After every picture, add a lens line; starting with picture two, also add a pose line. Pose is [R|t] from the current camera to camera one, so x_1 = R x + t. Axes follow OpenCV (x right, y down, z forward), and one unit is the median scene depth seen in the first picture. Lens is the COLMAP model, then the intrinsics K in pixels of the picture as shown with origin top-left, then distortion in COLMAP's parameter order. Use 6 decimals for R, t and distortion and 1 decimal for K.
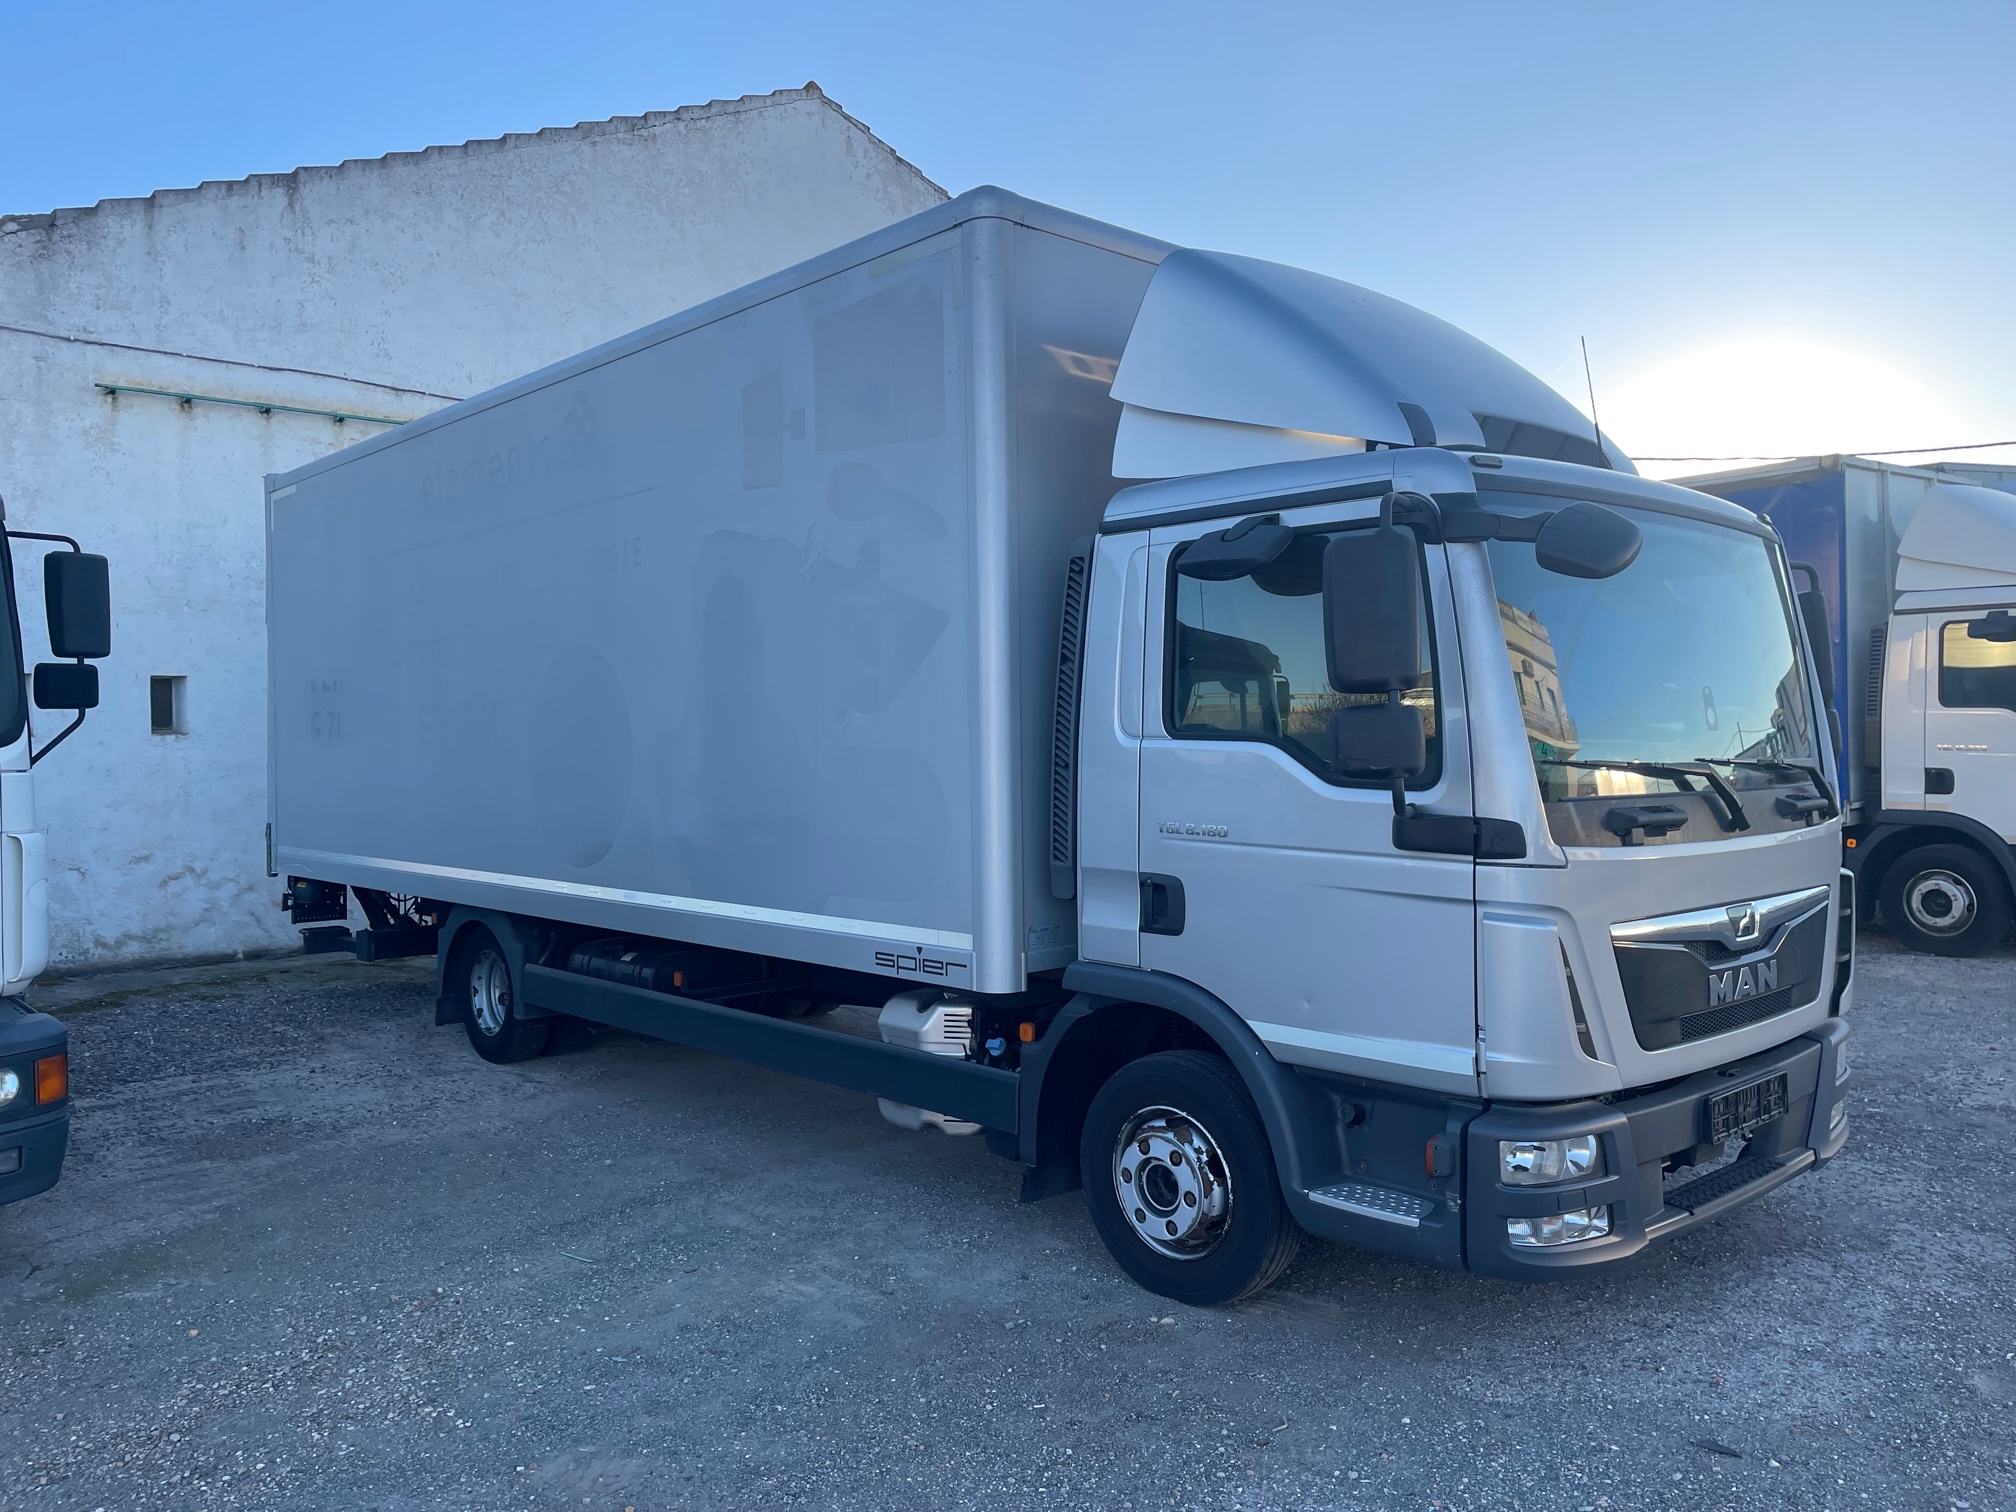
lens RADIAL K [[1536.0, 0, 1015.9], [0, 1536.0, 743.7], [0, 0, 1]] dist [0.082717, -0.121762]
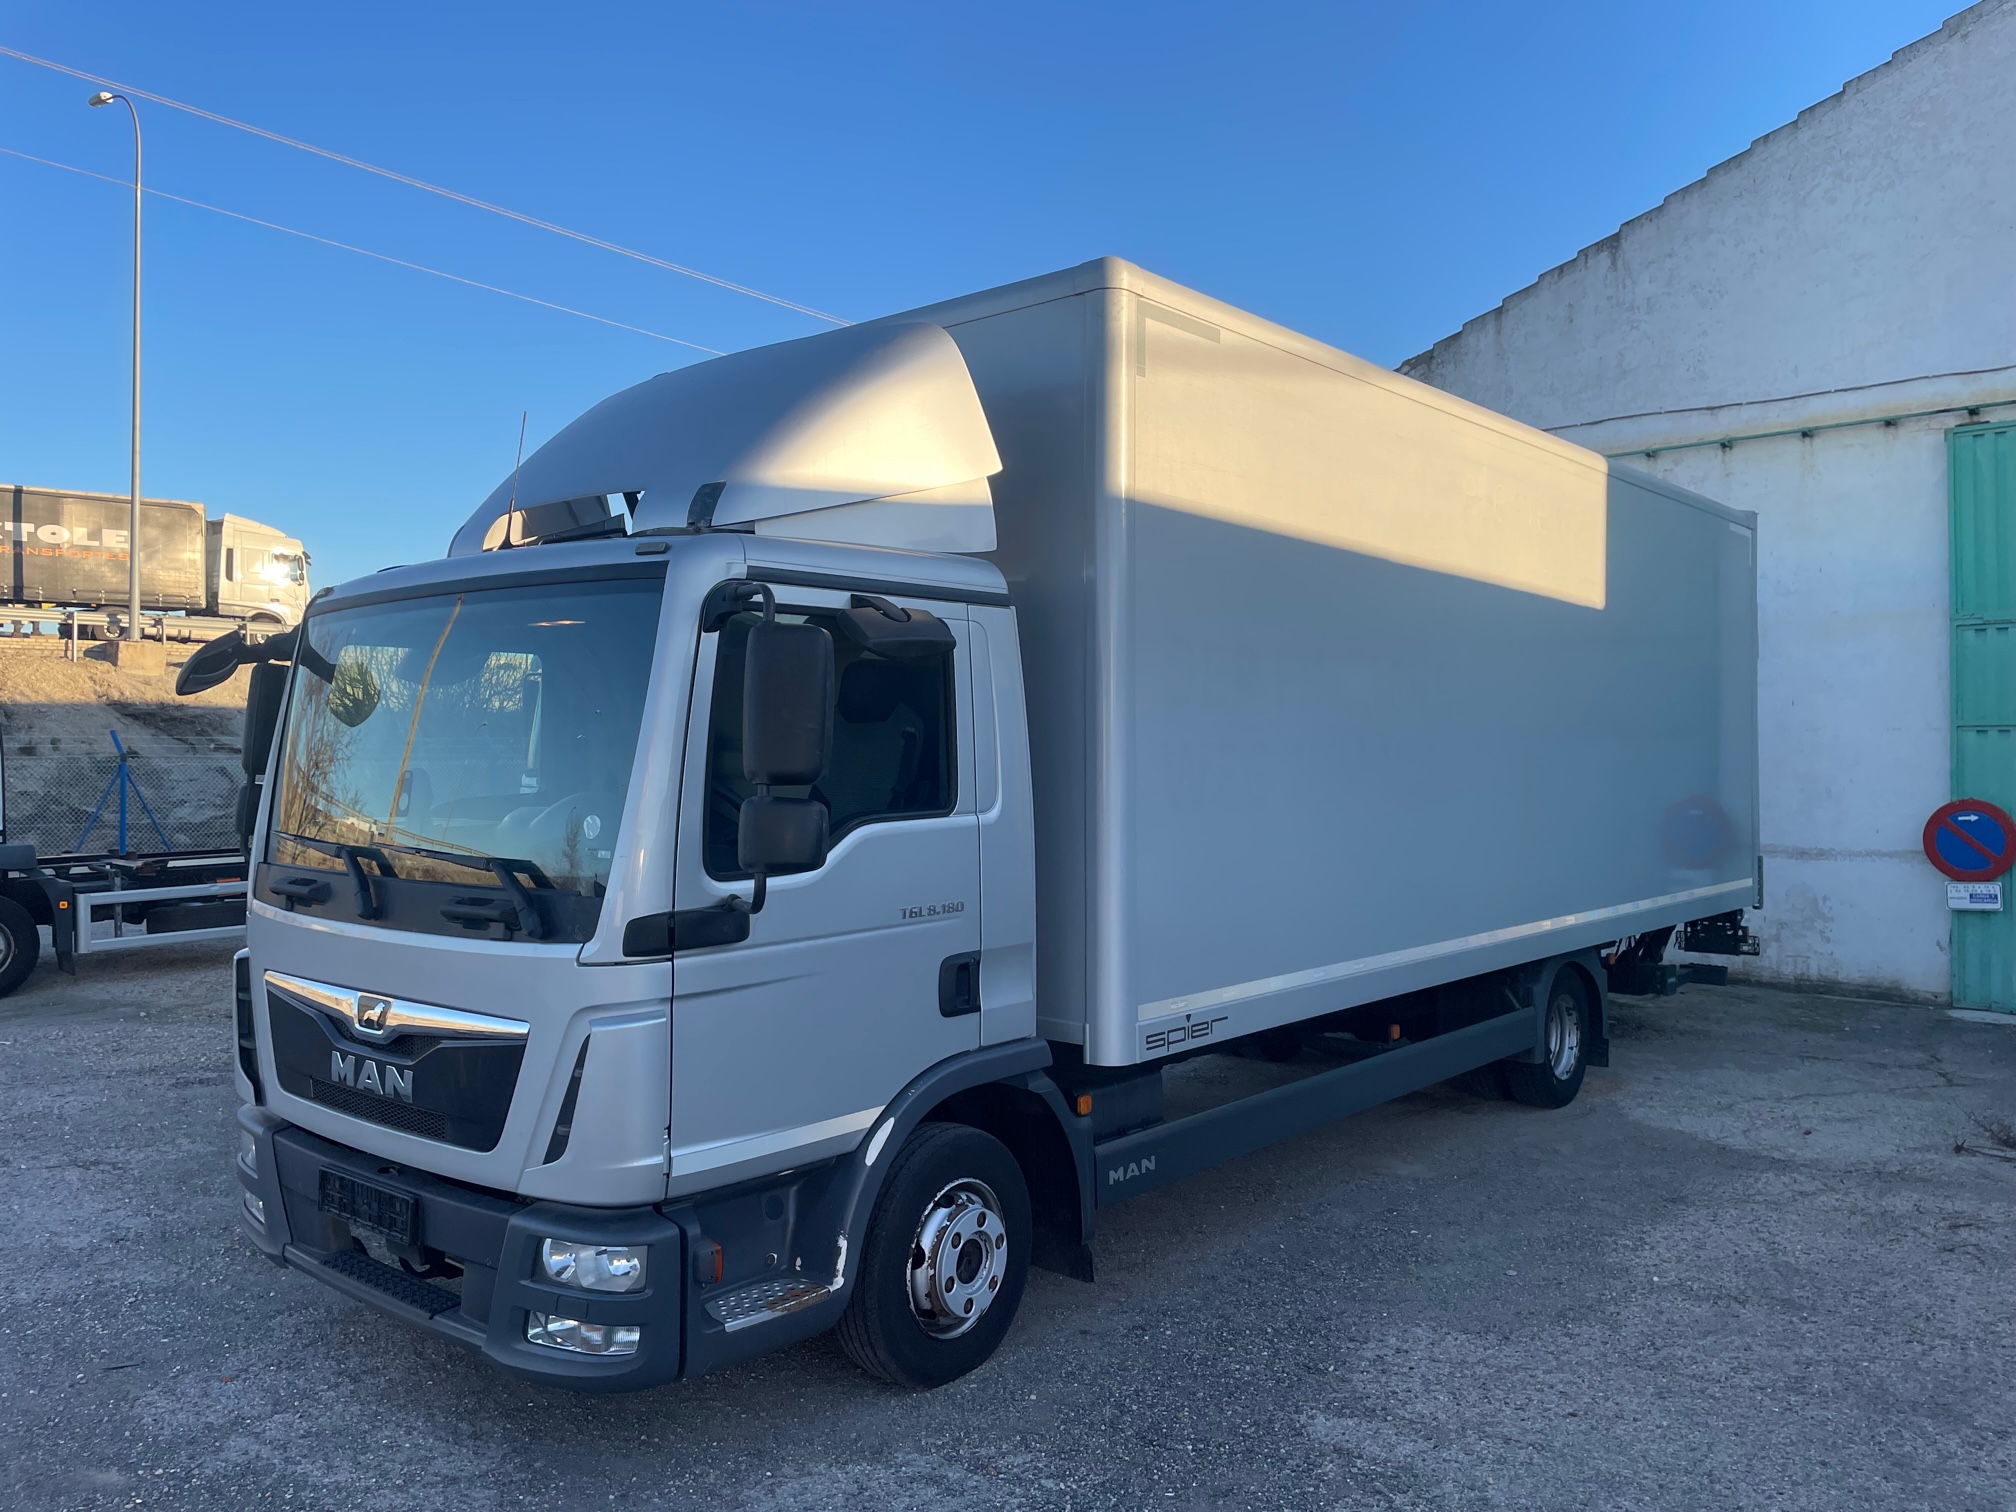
lens RADIAL K [[1536.0, 0, 1015.9], [0, 1536.0, 743.7], [0, 0, 1]] dist [0.082717, -0.121762]
pose [[0.114107, 0.003174, -0.993463, 0.542024], [-0.000704, 0.999995, 0.003114, -0.021235], [0.993468, 0.000344, 0.114108, 0.472990]]
